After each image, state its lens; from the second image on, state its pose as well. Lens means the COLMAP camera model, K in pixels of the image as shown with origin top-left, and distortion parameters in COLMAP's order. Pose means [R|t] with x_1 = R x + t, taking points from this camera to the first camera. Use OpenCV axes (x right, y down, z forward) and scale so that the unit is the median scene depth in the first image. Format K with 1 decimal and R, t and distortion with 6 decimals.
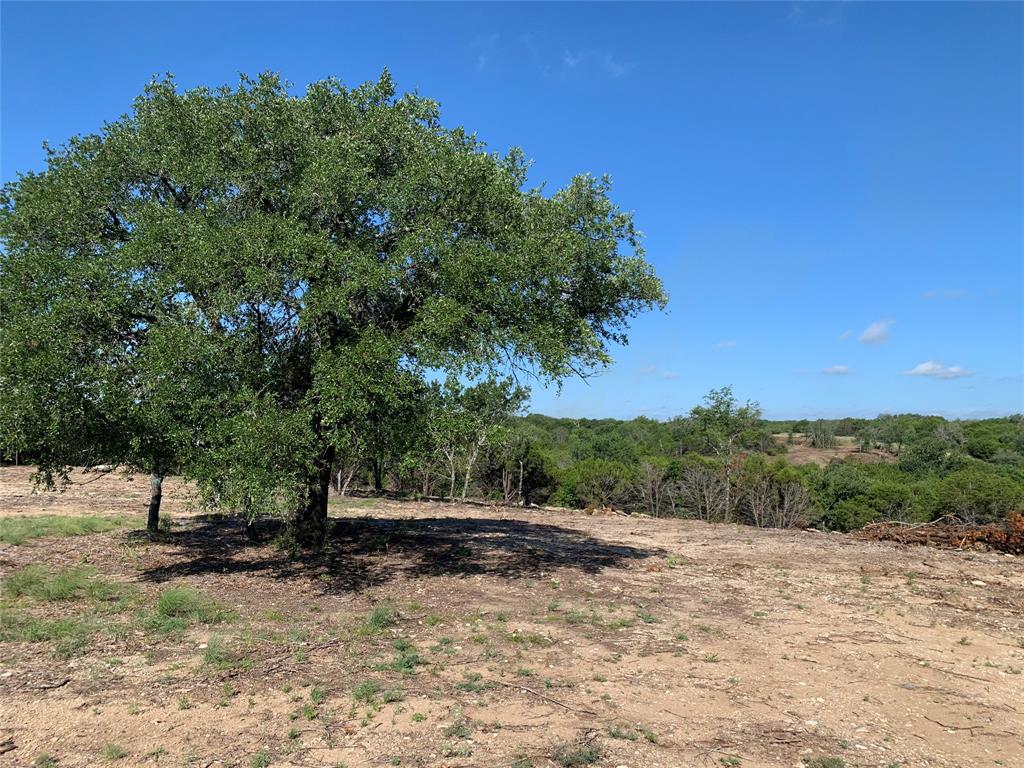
lens RADIAL K [[779.1, 0, 526.8], [0, 779.1, 382.6], [0, 0, 1]] dist [0.045223, -0.028477]
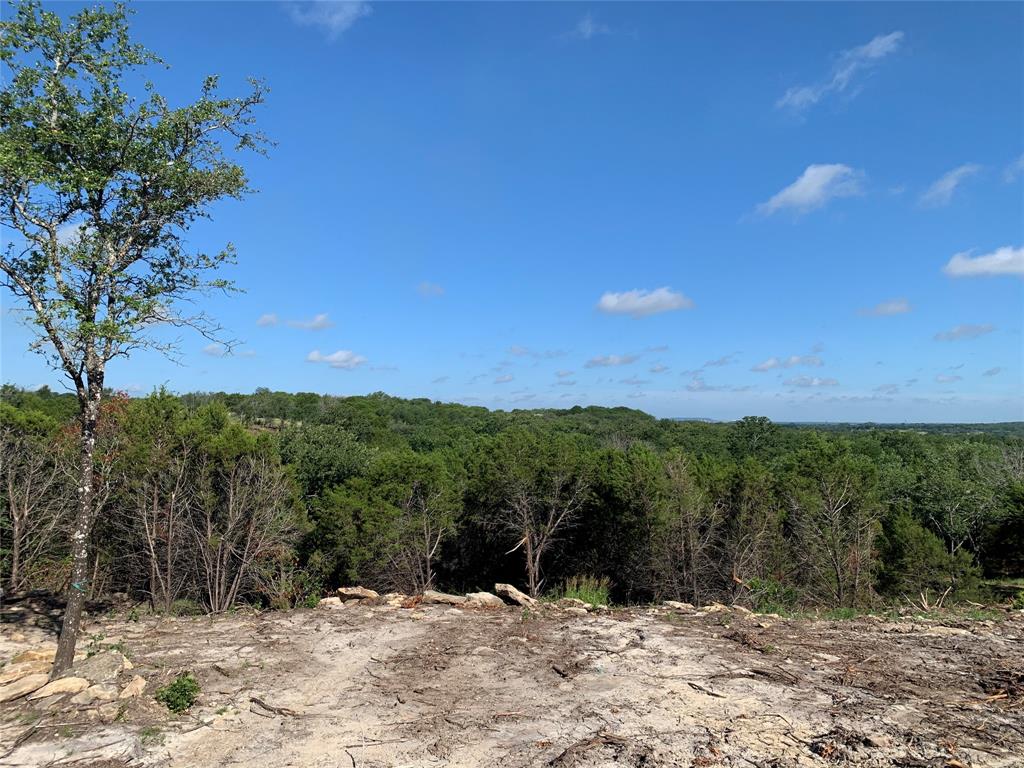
lens RADIAL K [[779.1, 0, 527.0], [0, 779.1, 389.8], [0, 0, 1]] dist [0.045223, -0.028477]
pose [[0.717549, 0.023618, 0.696107, 0.138781], [-0.046043, 0.998847, 0.013571, 0.071324], [-0.694984, -0.041789, 0.717809, 0.540972]]
